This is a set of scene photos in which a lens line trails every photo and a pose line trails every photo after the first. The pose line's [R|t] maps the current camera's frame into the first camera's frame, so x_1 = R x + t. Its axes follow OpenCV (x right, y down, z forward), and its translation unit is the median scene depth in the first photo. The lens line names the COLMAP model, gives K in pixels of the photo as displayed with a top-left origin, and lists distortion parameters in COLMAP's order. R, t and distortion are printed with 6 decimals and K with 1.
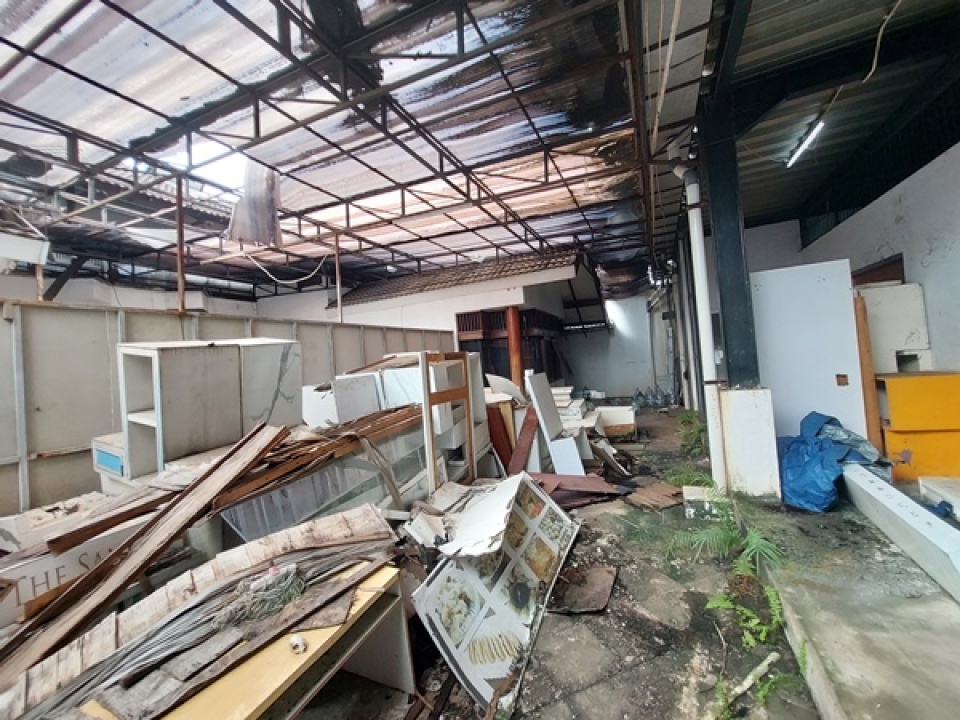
lens RADIAL K [[381.5, 0, 480.0], [0, 381.5, 360.0], [0, 0, 1]] dist [0.000098, -0.000185]
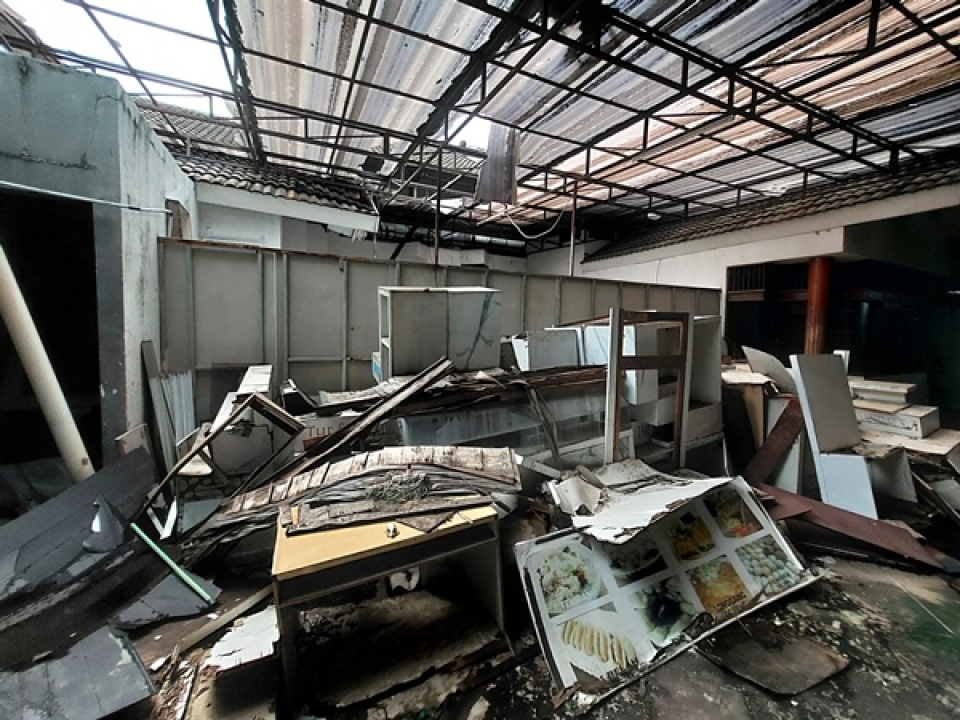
lens RADIAL K [[391.5, 0, 479.7], [0, 391.5, 355.7], [0, 0, 1]] dist [0.000431, -0.000086]
pose [[0.762691, 0.140162, -0.631393, 0.183811], [-0.080051, 0.989186, 0.122890, 0.000901], [0.641790, -0.043184, 0.765664, 0.090338]]
